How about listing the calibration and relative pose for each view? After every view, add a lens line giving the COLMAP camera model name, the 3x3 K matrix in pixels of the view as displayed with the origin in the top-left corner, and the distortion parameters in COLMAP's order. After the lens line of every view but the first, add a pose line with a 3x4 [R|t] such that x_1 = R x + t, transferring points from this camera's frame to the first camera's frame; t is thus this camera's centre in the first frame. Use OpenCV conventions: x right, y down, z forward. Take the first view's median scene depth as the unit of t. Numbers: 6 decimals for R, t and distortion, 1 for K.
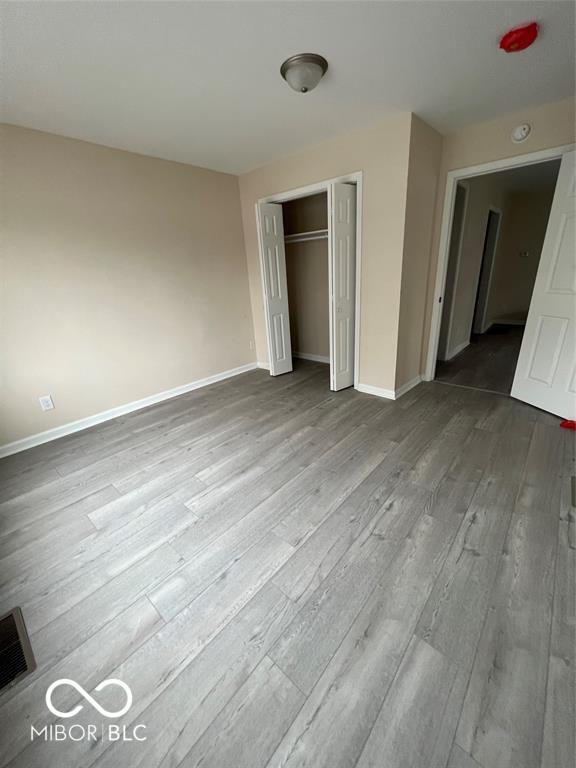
lens RADIAL K [[305.1, 0, 289.1], [0, 305.1, 381.6], [0, 0, 1]] dist [-0.000650, -0.000171]
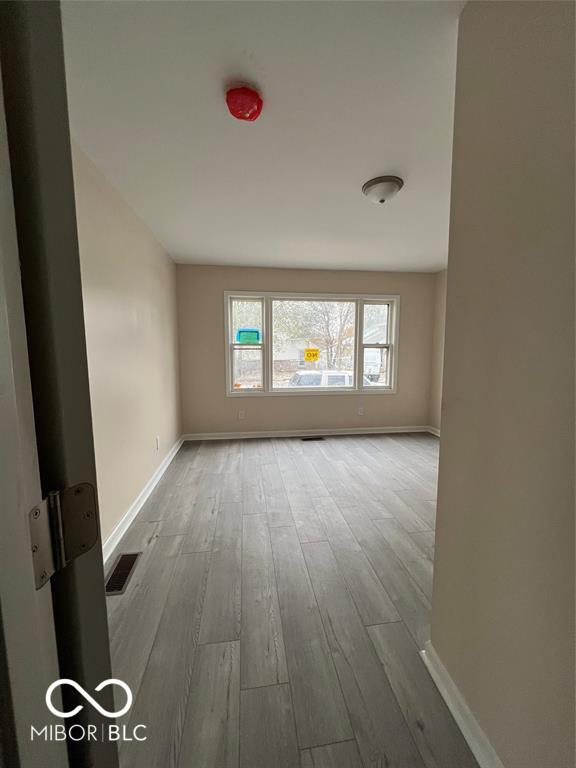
lens RADIAL K [[305.1, 0, 289.1], [0, 305.1, 381.6], [0, 0, 1]] dist [-0.000650, -0.000171]
pose [[-0.647529, 0.137004, -0.749624, 1.211928], [-0.225095, 0.905424, 0.359917, -0.640224], [0.728037, 0.401793, -0.555449, 1.604645]]
